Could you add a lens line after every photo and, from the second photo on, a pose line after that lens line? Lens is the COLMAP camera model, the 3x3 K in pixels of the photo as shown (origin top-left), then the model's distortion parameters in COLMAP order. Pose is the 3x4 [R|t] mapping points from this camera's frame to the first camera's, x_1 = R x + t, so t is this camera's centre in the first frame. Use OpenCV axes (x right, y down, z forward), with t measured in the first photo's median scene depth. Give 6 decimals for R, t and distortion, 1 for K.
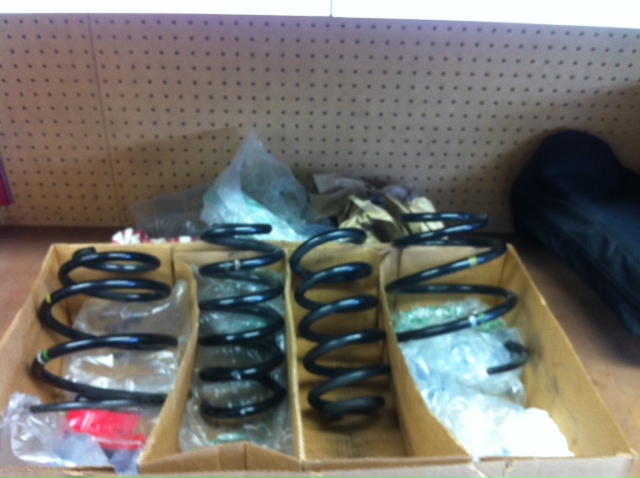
lens RADIAL K [[647.7, 0, 320.0], [0, 647.7, 239.0], [0, 0, 1]] dist [0.111234, -0.375879]
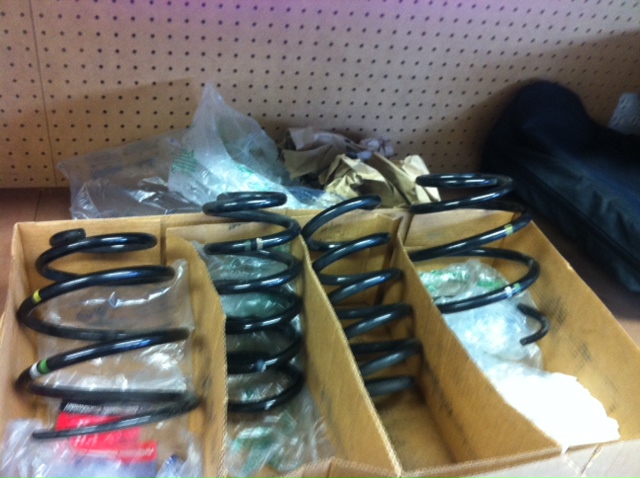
lens RADIAL K [[629.4, 0, 320.0], [0, 629.4, 239.0], [0, 0, 1]] dist [0.093286, -0.328245]
pose [[0.976227, -0.040363, 0.212957, -0.165476], [0.016735, 0.993611, 0.111607, -0.043293], [-0.216102, -0.105390, 0.970666, 0.119660]]
